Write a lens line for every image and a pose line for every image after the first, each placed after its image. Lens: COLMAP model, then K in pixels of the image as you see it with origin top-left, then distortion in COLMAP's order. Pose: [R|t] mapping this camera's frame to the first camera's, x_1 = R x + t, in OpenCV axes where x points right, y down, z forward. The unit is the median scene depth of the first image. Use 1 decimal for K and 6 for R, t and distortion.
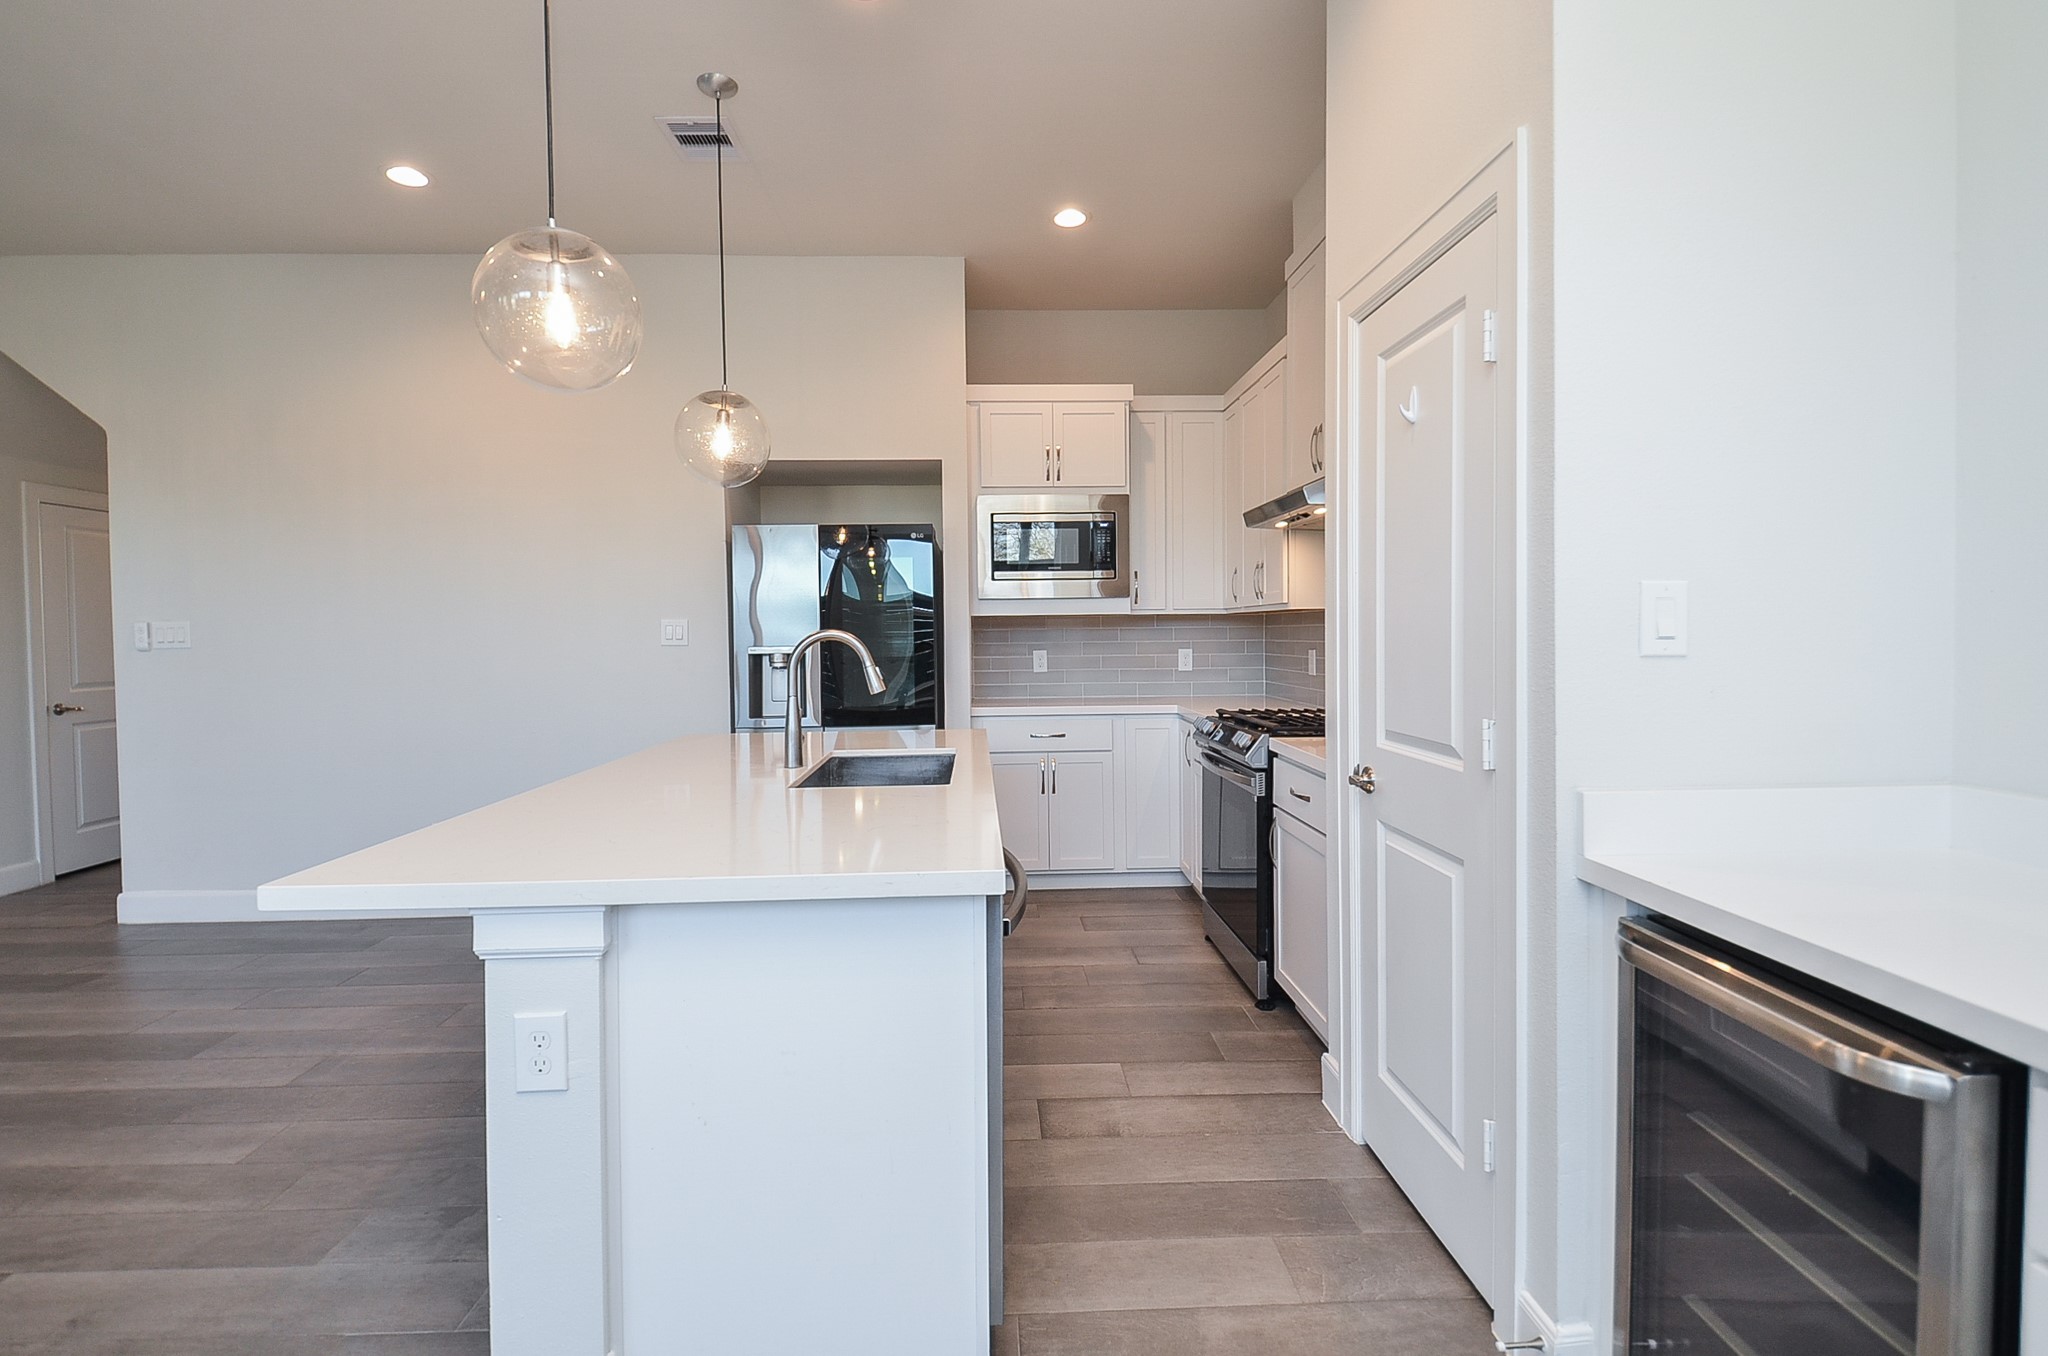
lens RADIAL K [[906.6, 0, 1015.5], [0, 906.6, 650.5], [0, 0, 1]] dist [0.020590, -0.017459]
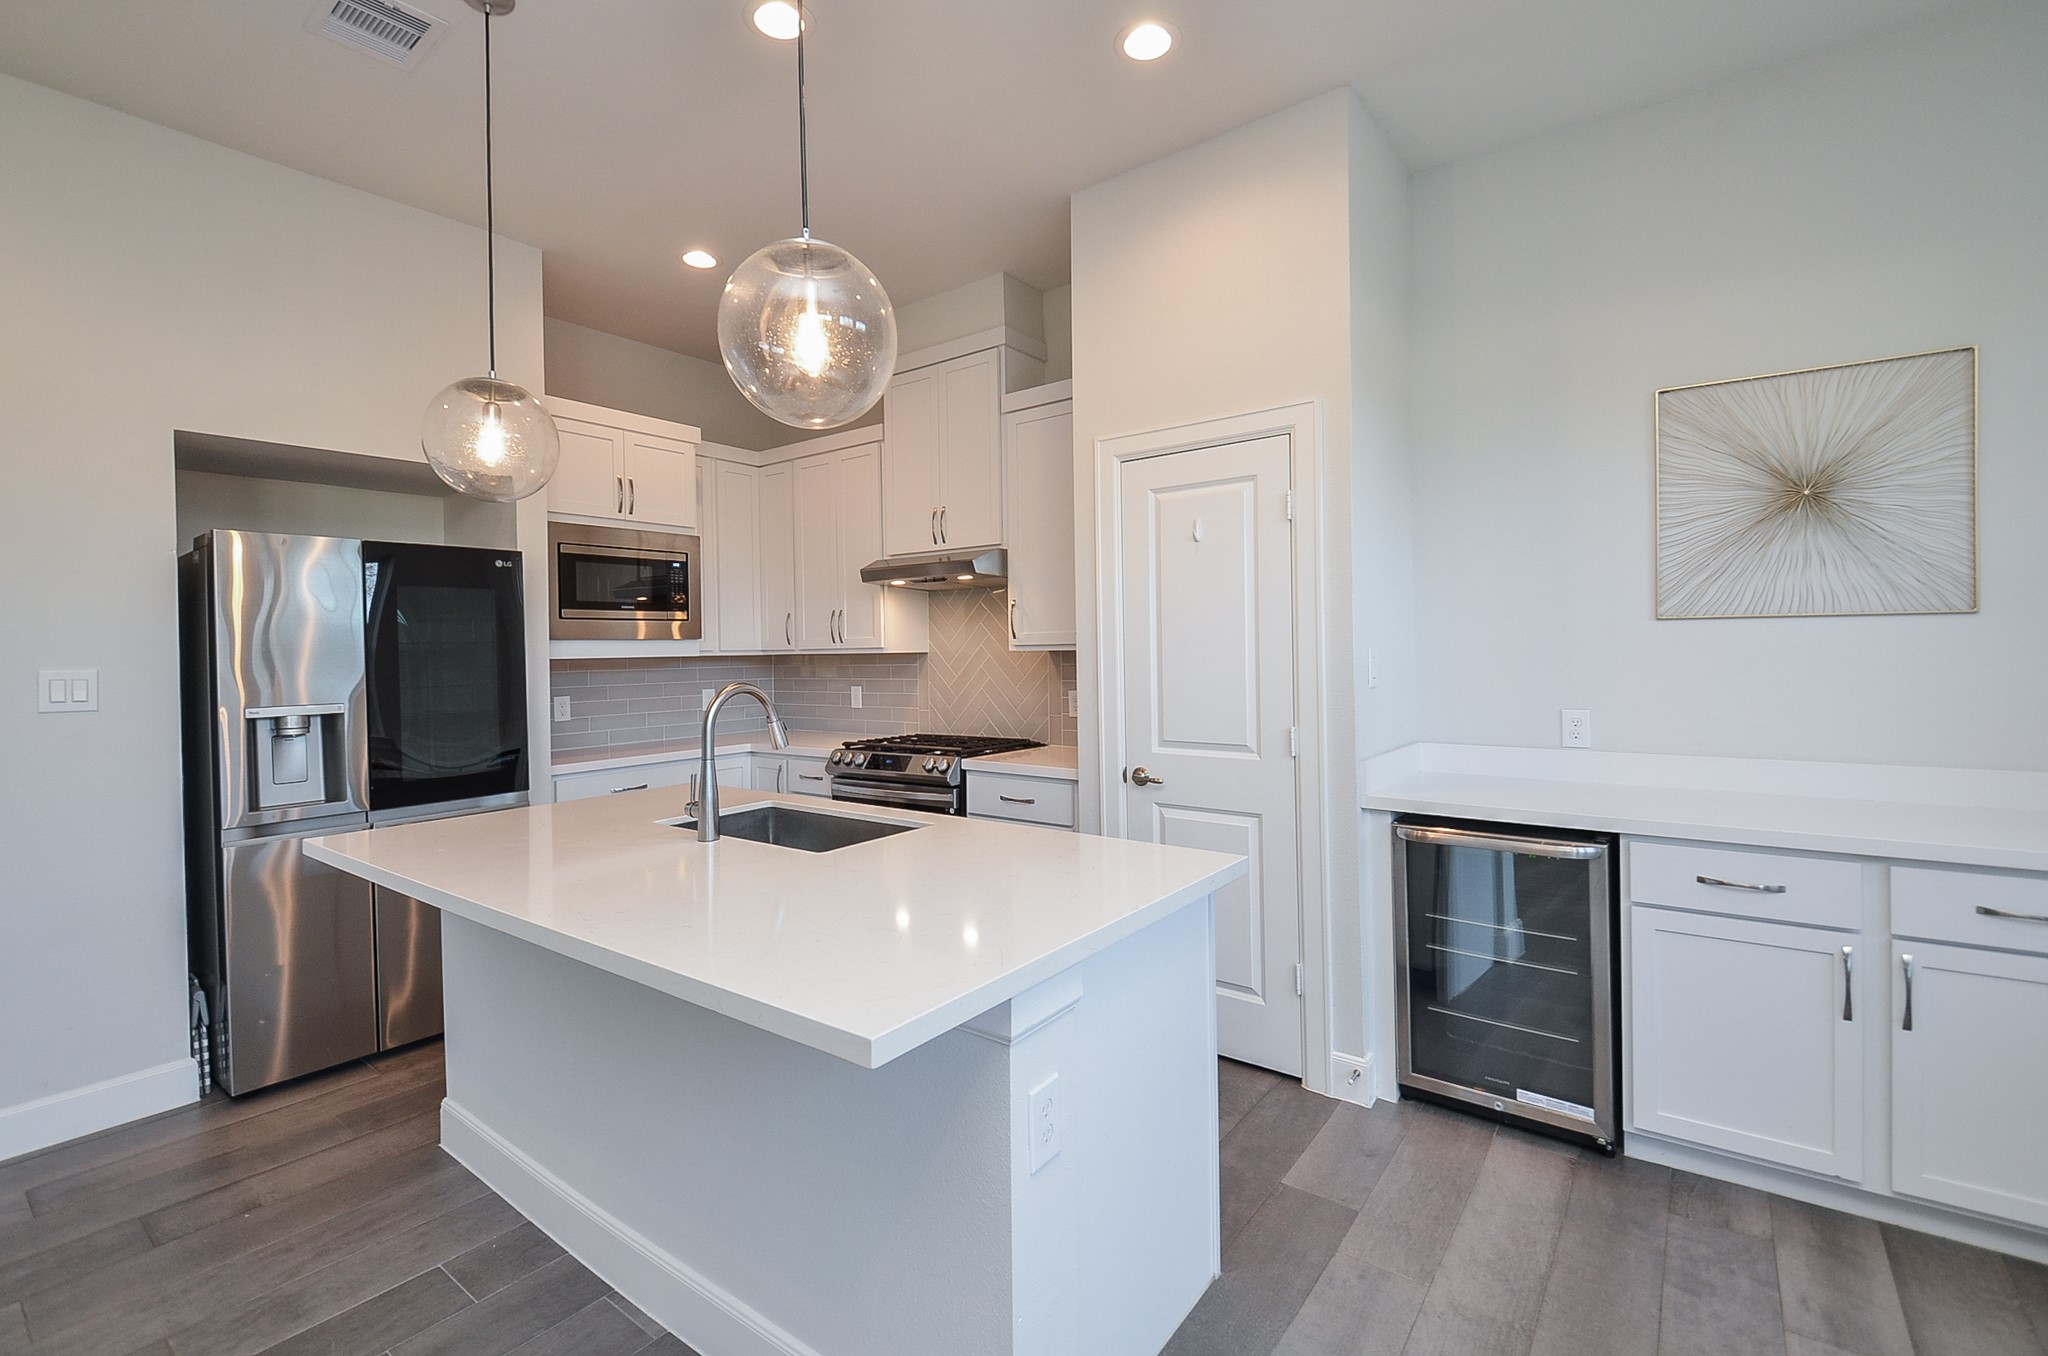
lens RADIAL K [[906.6, 0, 1006.0], [0, 906.6, 646.9], [0, 0, 1]] dist [0.020590, -0.017459]
pose [[0.645596, 0.003369, 0.763671, -0.440833], [0.023366, 0.999435, -0.024163, -0.019988], [-0.763321, 0.033443, 0.645153, 0.113333]]
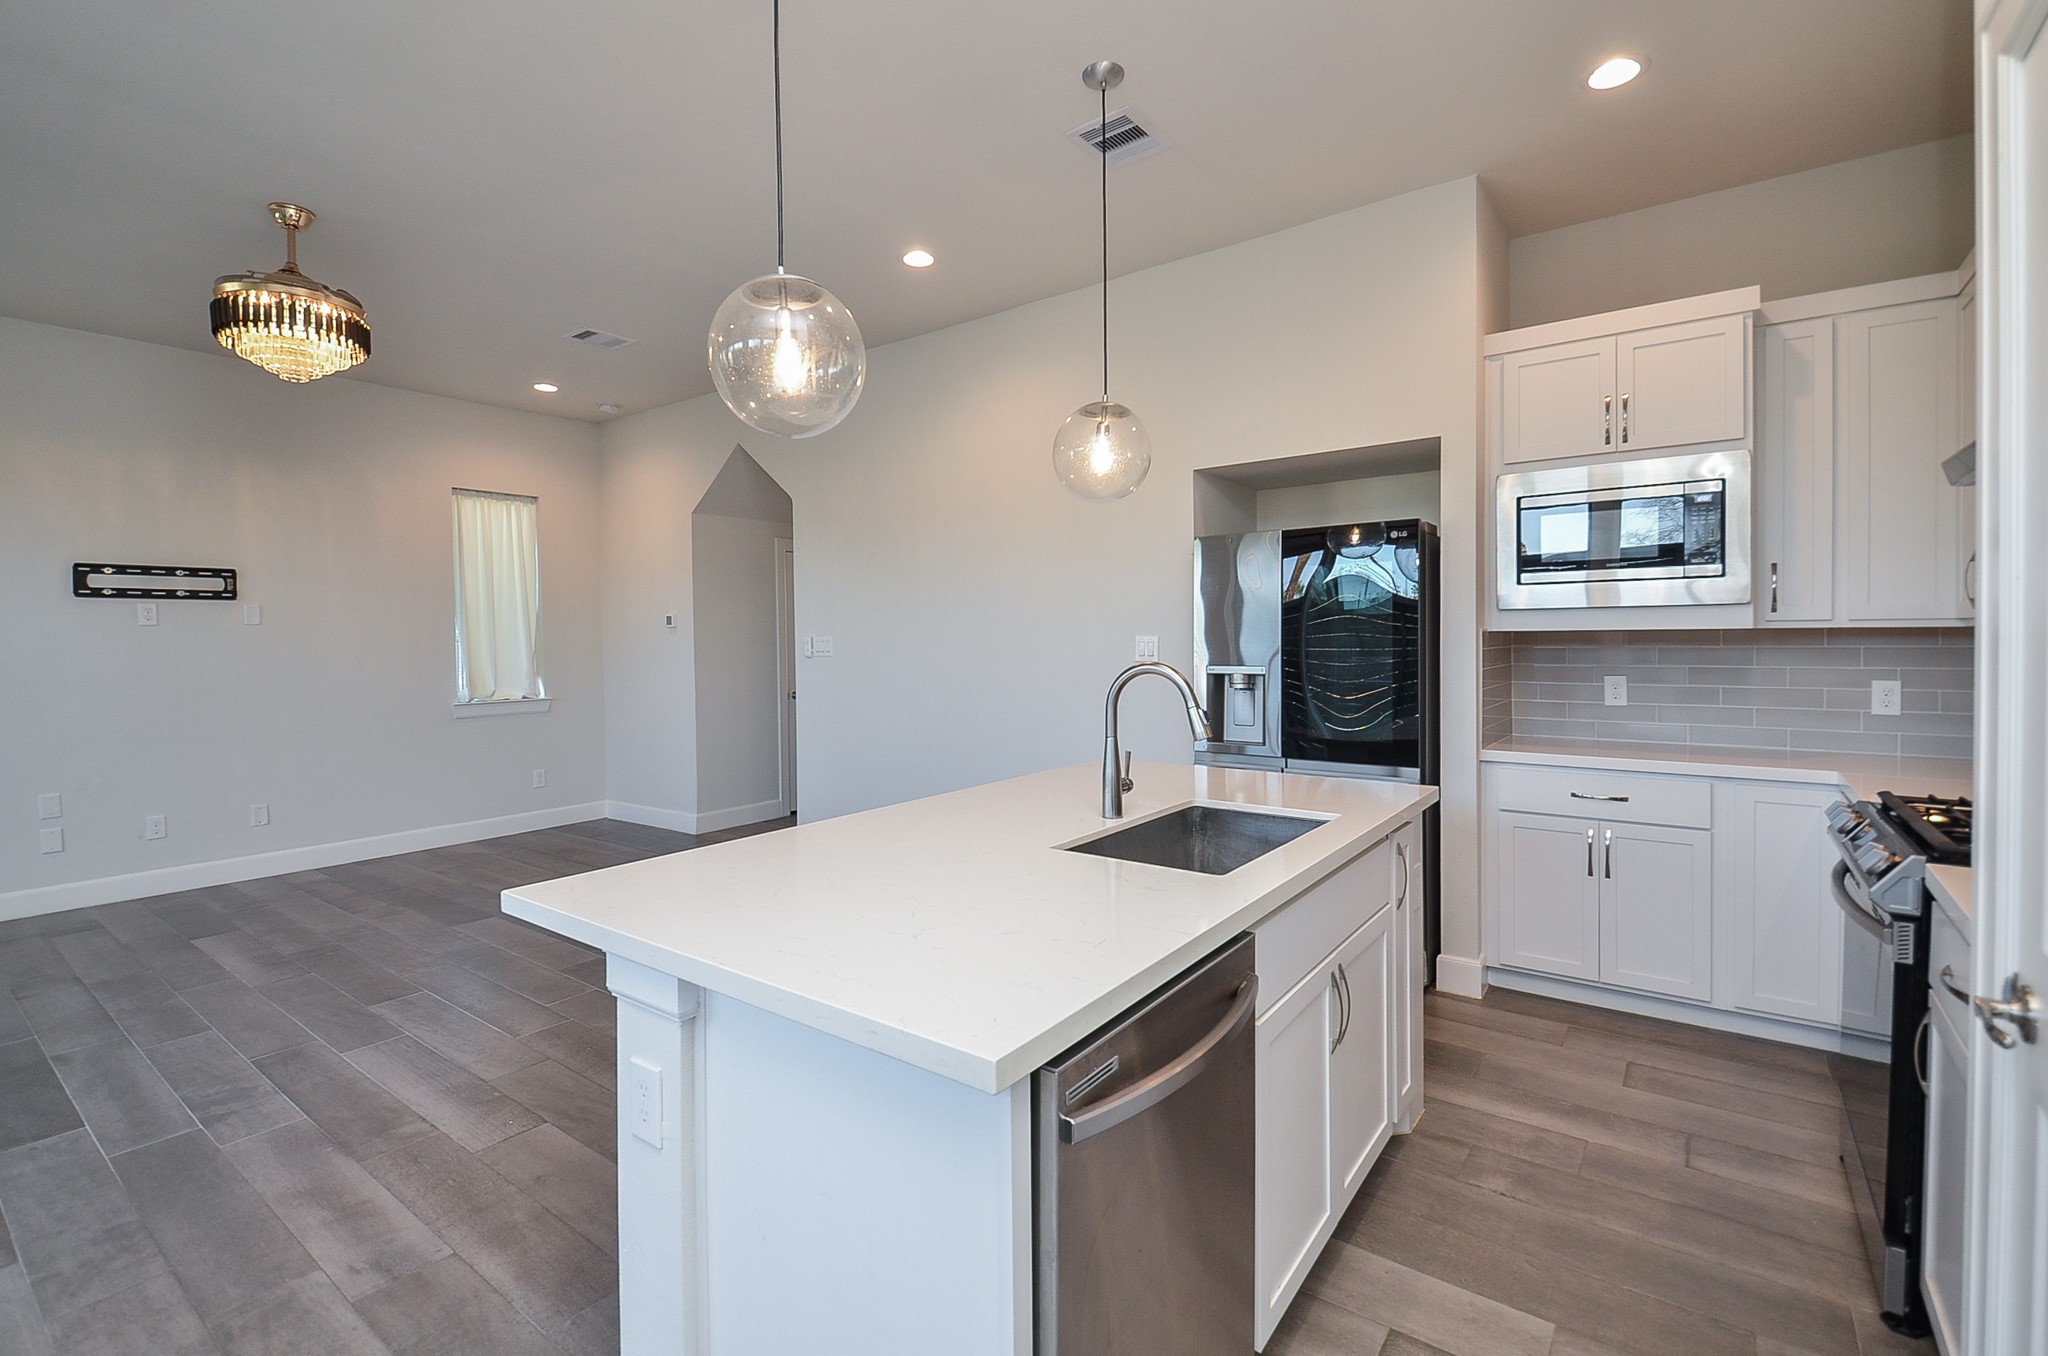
lens RADIAL K [[906.6, 0, 1024.9], [0, 906.6, 652.3], [0, 0, 1]] dist [0.020590, -0.017459]
pose [[0.779616, 0.014972, -0.626079, 0.139441], [-0.012365, 0.999887, 0.008513, -0.023335], [0.626136, 0.001104, 0.779713, 0.150778]]
